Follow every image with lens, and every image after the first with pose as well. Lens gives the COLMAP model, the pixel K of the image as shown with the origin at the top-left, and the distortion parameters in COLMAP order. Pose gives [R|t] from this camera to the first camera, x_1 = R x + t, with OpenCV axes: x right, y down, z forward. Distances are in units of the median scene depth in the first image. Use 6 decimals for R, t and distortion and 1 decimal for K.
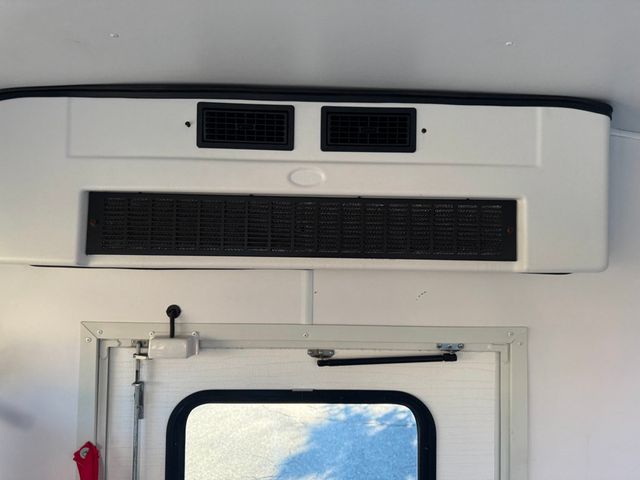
lens RADIAL K [[445.9, 0, 314.9], [0, 445.9, 242.1], [0, 0, 1]] dist [0.057642, -0.064275]
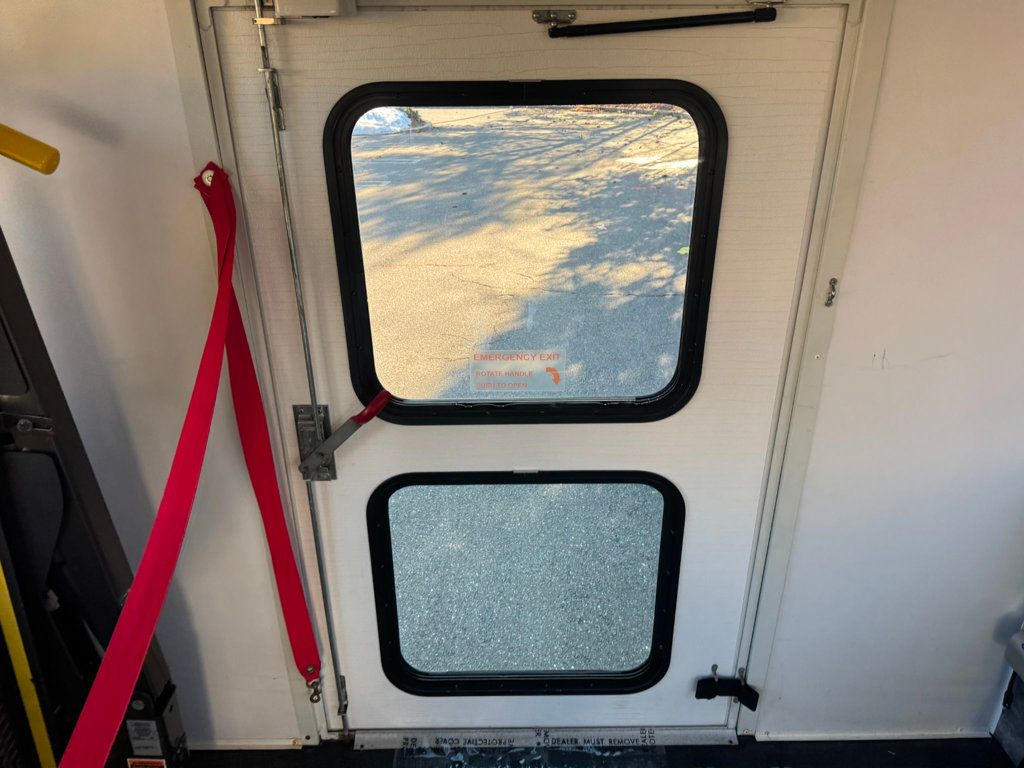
lens RADIAL K [[713.5, 0, 512.5], [0, 713.5, 383.5], [0, 0, 1]] dist [0.057642, -0.064275]
pose [[0.999630, -0.018760, -0.019706, -0.034040], [0.025562, 0.895631, 0.444063, 0.264818], [0.009319, -0.444403, 0.895779, -0.108843]]
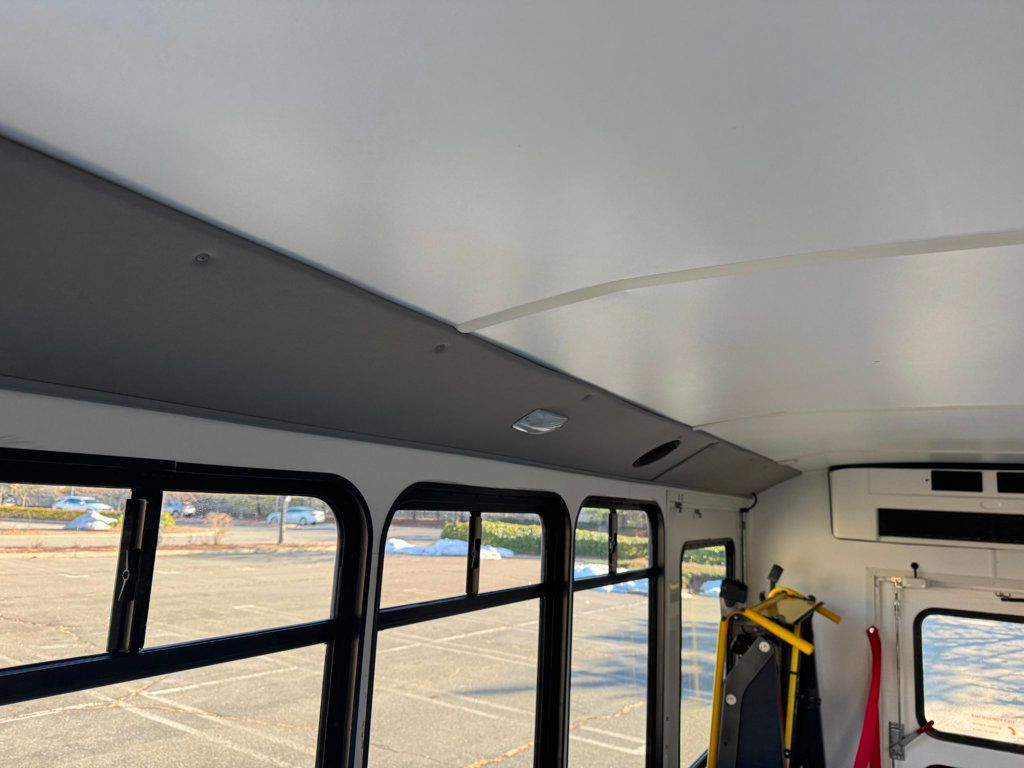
lens RADIAL K [[713.5, 0, 512.2], [0, 713.5, 389.7], [0, 0, 1]] dist [0.057642, -0.064275]
pose [[0.859201, -0.047718, -0.509407, -0.174706], [-0.030885, 0.988988, -0.144736, -0.104376], [0.510705, 0.140090, 0.848266, -2.821273]]
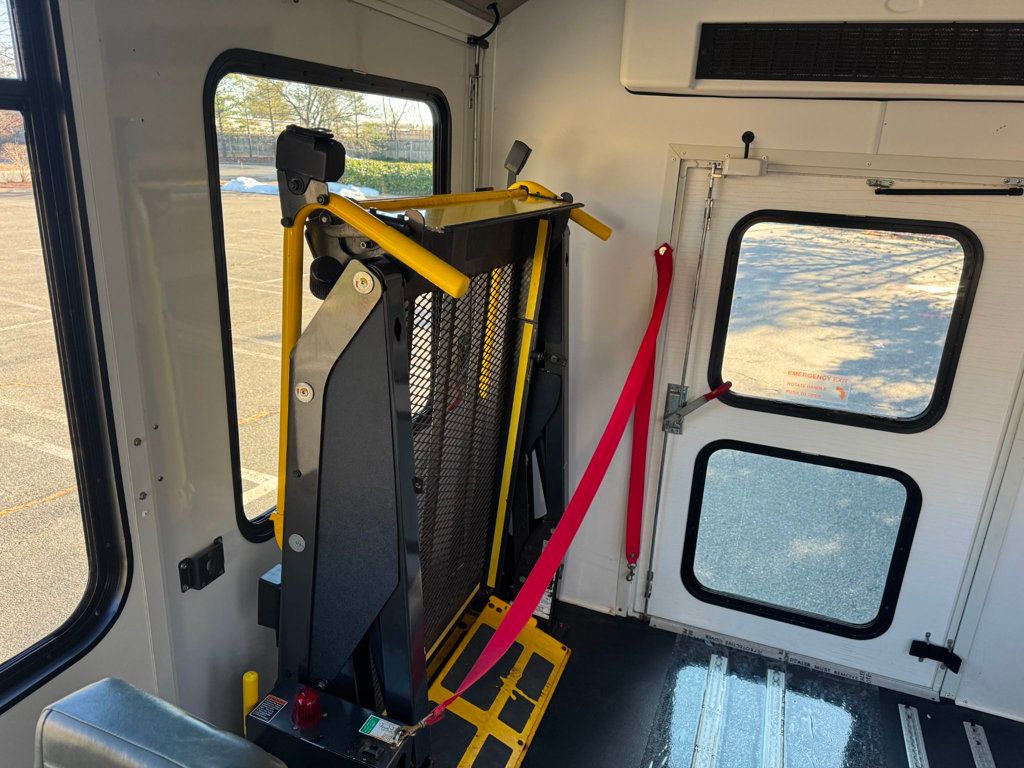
lens RADIAL K [[713.5, 0, 515.1], [0, 713.5, 374.4], [0, 0, 1]] dist [0.057642, -0.064275]
pose [[0.928044, 0.145047, -0.343067, -0.143789], [-0.032745, 0.949266, 0.312764, 0.172546], [0.371027, -0.279025, 0.885711, -1.047528]]
